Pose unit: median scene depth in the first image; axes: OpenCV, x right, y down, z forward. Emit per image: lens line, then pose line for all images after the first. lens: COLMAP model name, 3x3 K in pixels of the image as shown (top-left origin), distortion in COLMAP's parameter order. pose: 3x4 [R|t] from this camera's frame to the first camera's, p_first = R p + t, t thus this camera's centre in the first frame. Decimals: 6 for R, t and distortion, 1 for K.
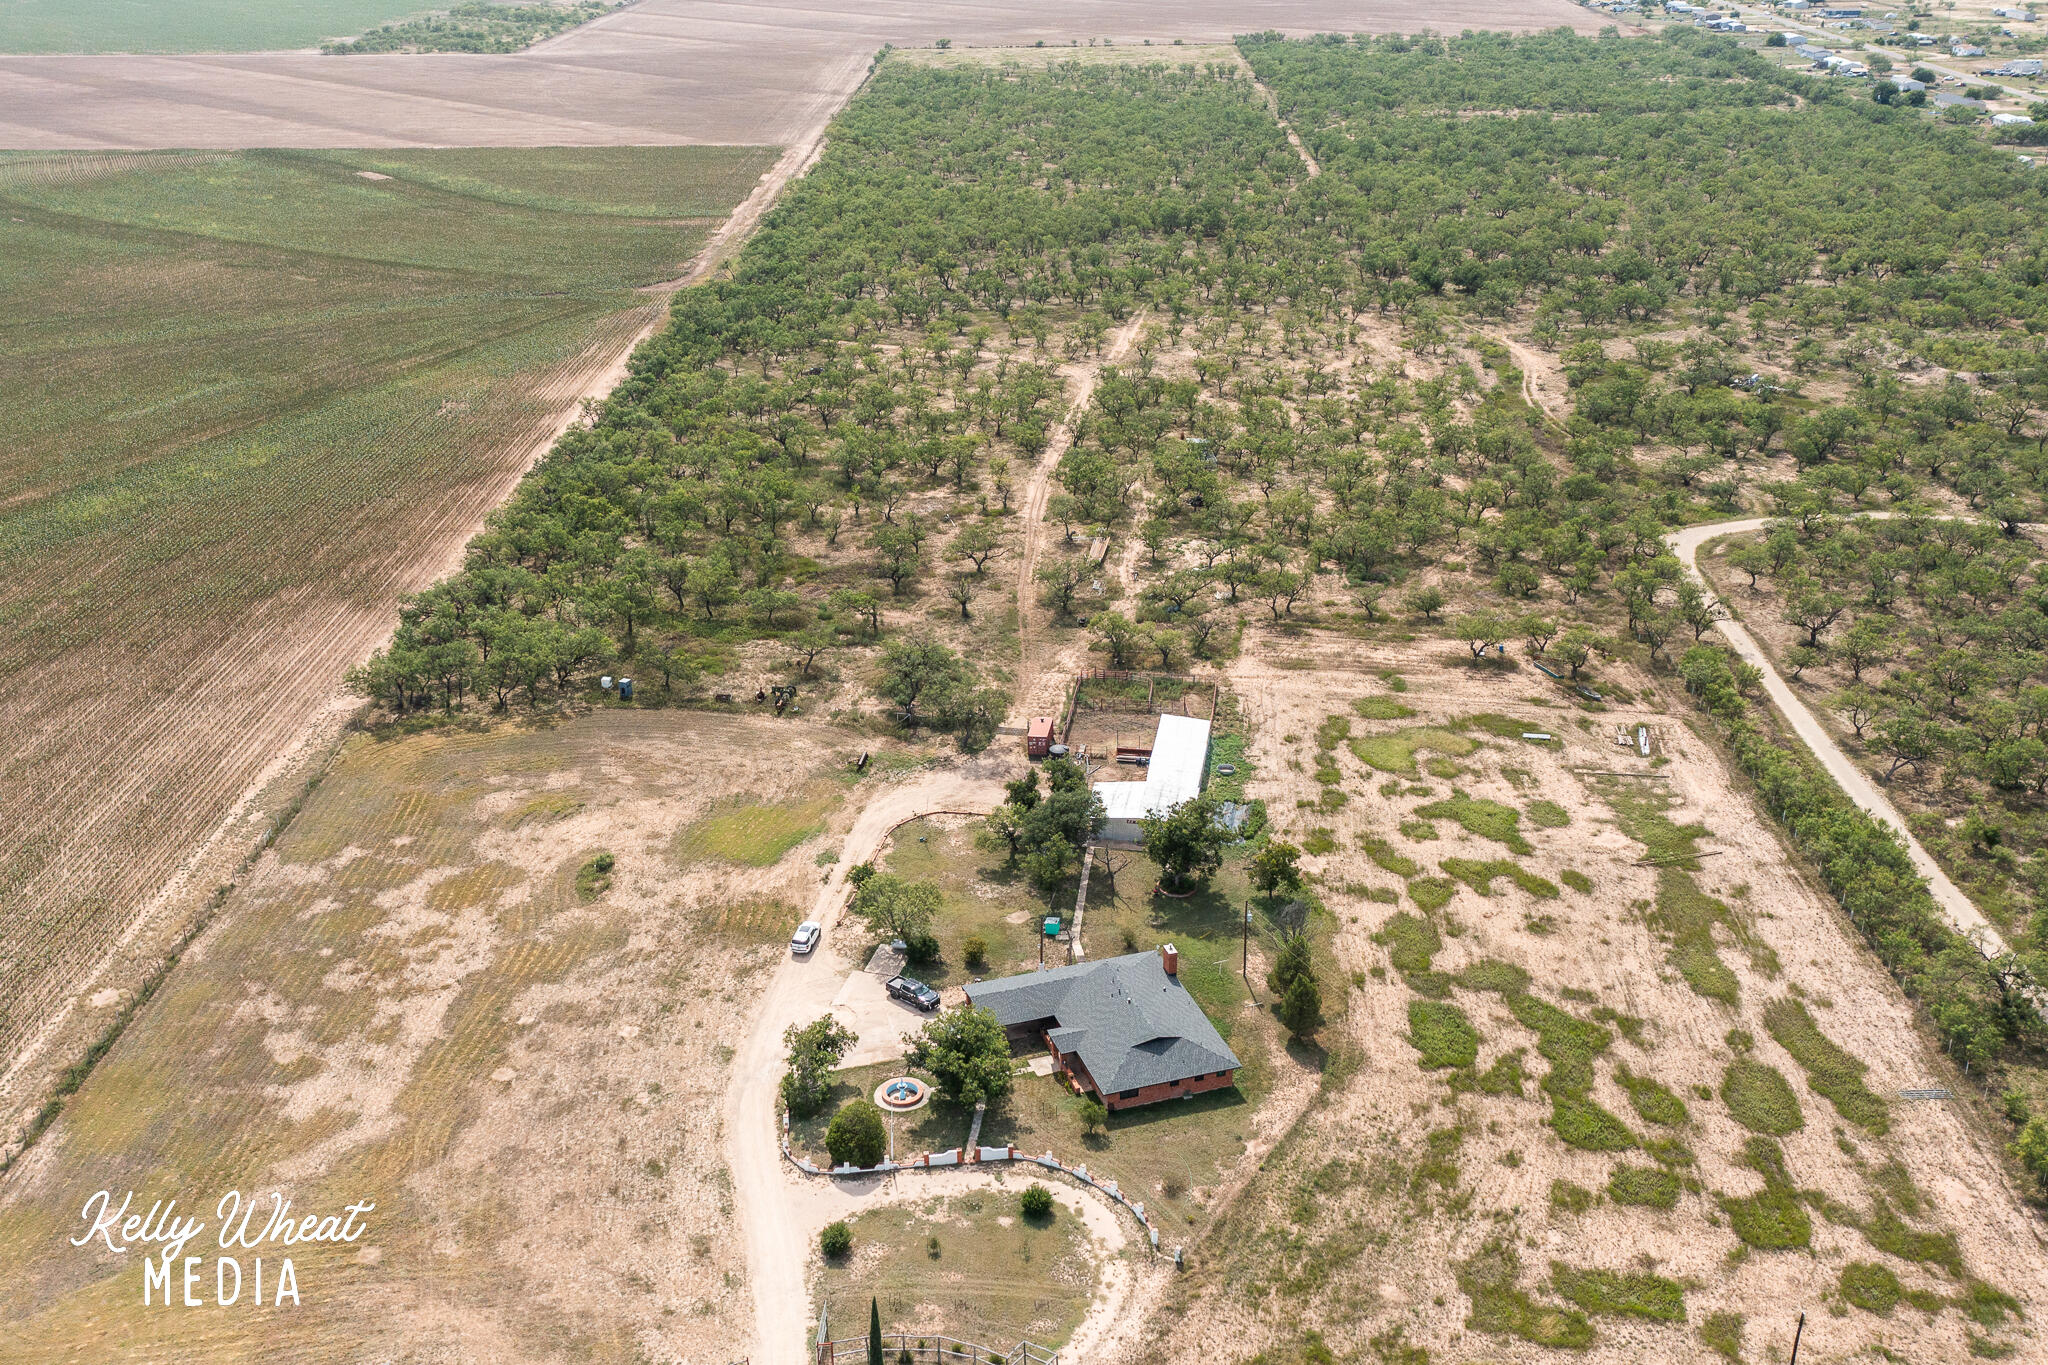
lens RADIAL K [[1997.4, 0, 1010.8], [0, 1997.4, 621.8], [0, 0, 1]] dist [0.009559, 0.000000]
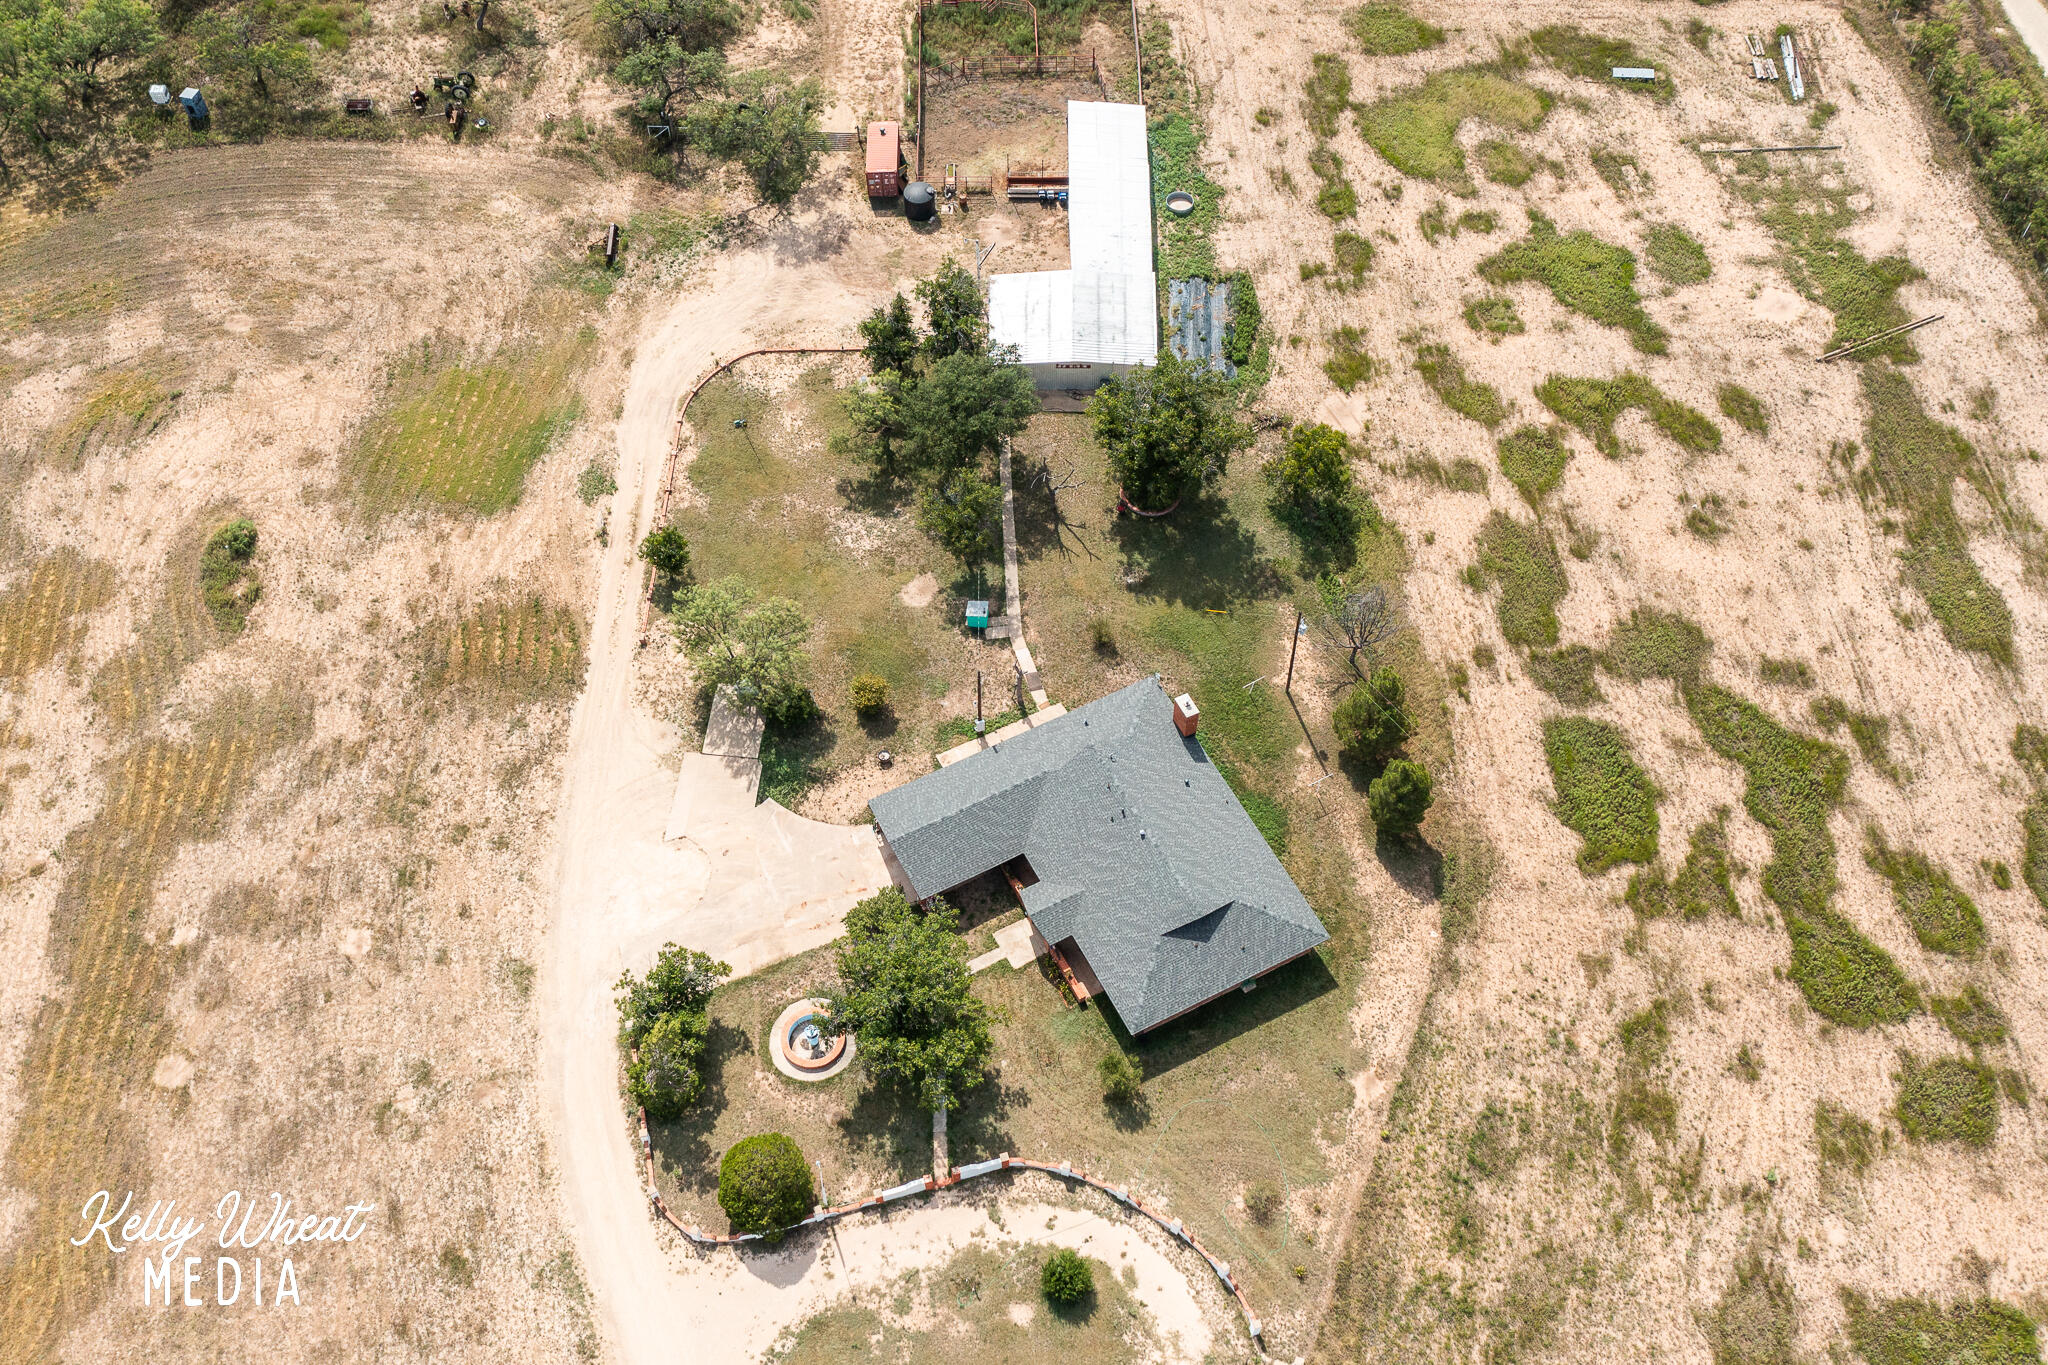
lens RADIAL K [[1860.7, 0, 1021.7], [0, 1860.7, 697.8], [0, 0, 1]] dist [0.008398, 0.006786]
pose [[0.985694, -0.145695, 0.084733, -0.019461], [0.069730, 0.810218, 0.581966, -0.169733], [-0.153442, -0.567732, 0.808787, 0.483212]]
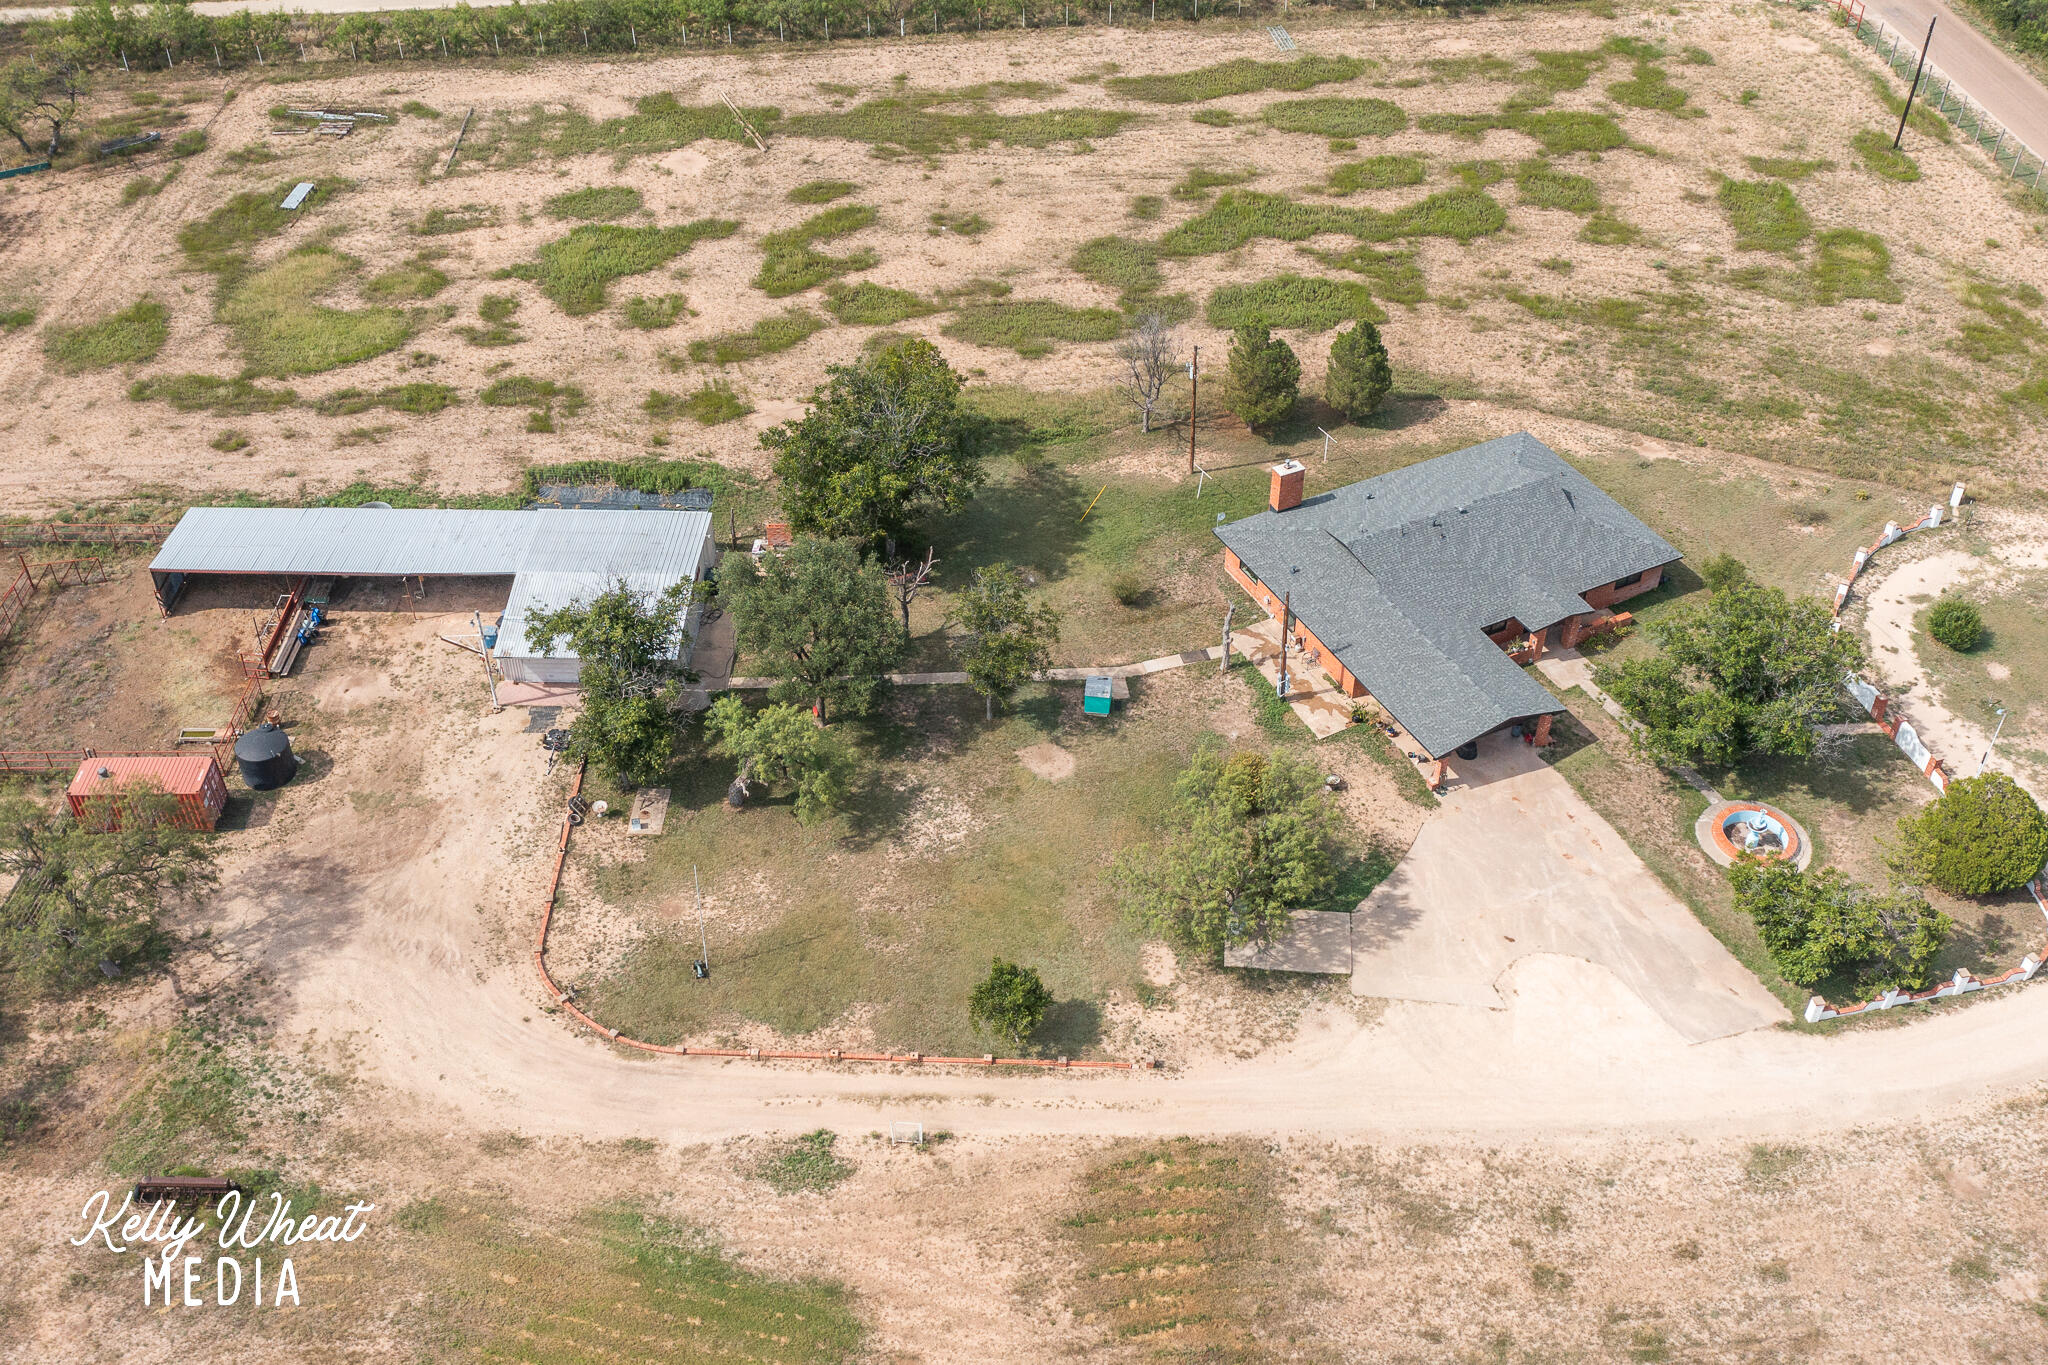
lens RADIAL K [[2099.0, 0, 1026.9], [0, 2099.0, 686.6], [0, 0, 1]] dist [0.009067, 0.000000]
pose [[-0.182845, -0.609785, 0.771187, -0.345889], [0.366253, 0.685700, 0.629026, -0.161371], [-0.912374, 0.397464, 0.097959, 0.939693]]
